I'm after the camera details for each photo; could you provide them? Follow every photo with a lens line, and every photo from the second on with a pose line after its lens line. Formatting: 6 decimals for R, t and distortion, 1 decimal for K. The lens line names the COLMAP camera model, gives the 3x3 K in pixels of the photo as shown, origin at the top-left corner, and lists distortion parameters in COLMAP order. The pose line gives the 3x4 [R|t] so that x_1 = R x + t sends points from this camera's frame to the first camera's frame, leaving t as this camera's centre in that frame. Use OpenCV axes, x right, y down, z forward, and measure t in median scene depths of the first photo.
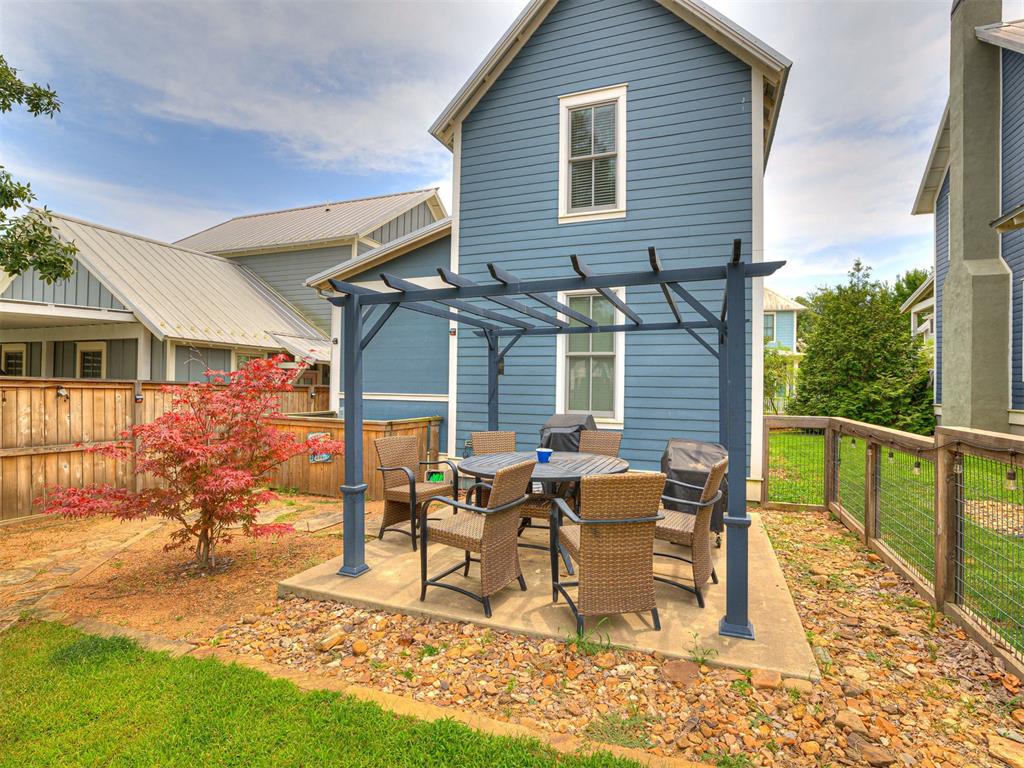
lens RADIAL K [[441.5, 0, 512.8], [0, 441.5, 390.2], [0, 0, 1]] dist [-0.019730, 0.006696]
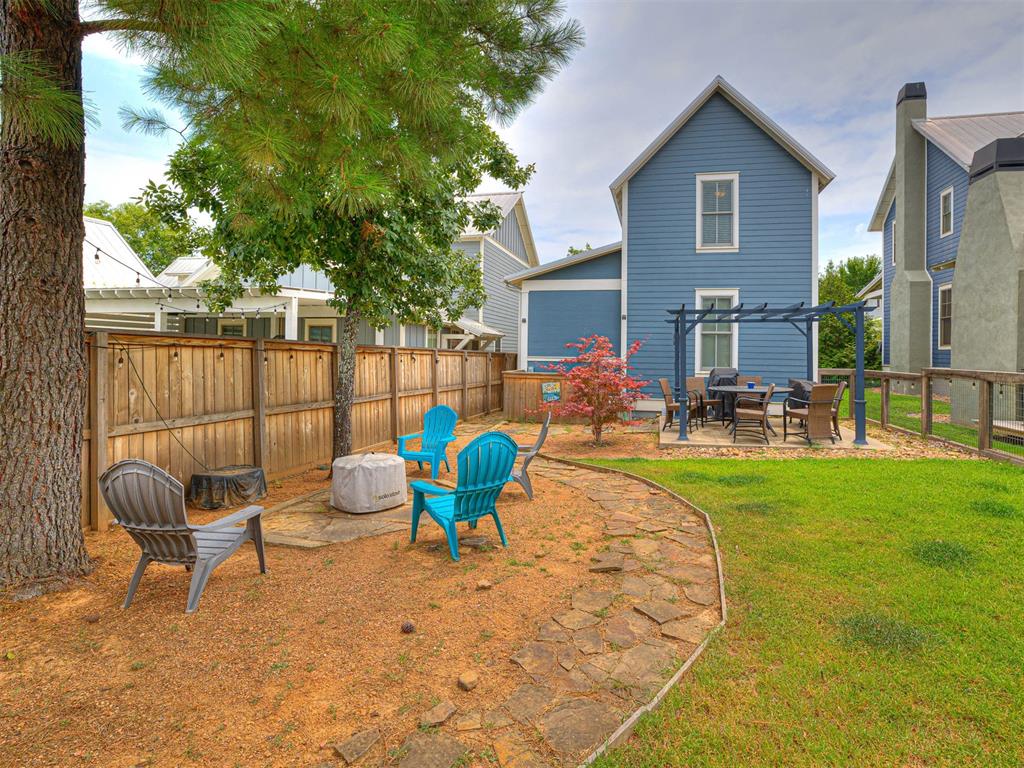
lens RADIAL K [[480.3, 0, 511.0], [0, 480.3, 358.2], [0, 0, 1]] dist [0.000065, -0.000074]
pose [[0.987943, -0.002160, 0.154802, -0.684311], [0.001661, 0.999993, 0.003357, 0.004347], [-0.154808, -0.003059, 0.987940, -0.525062]]
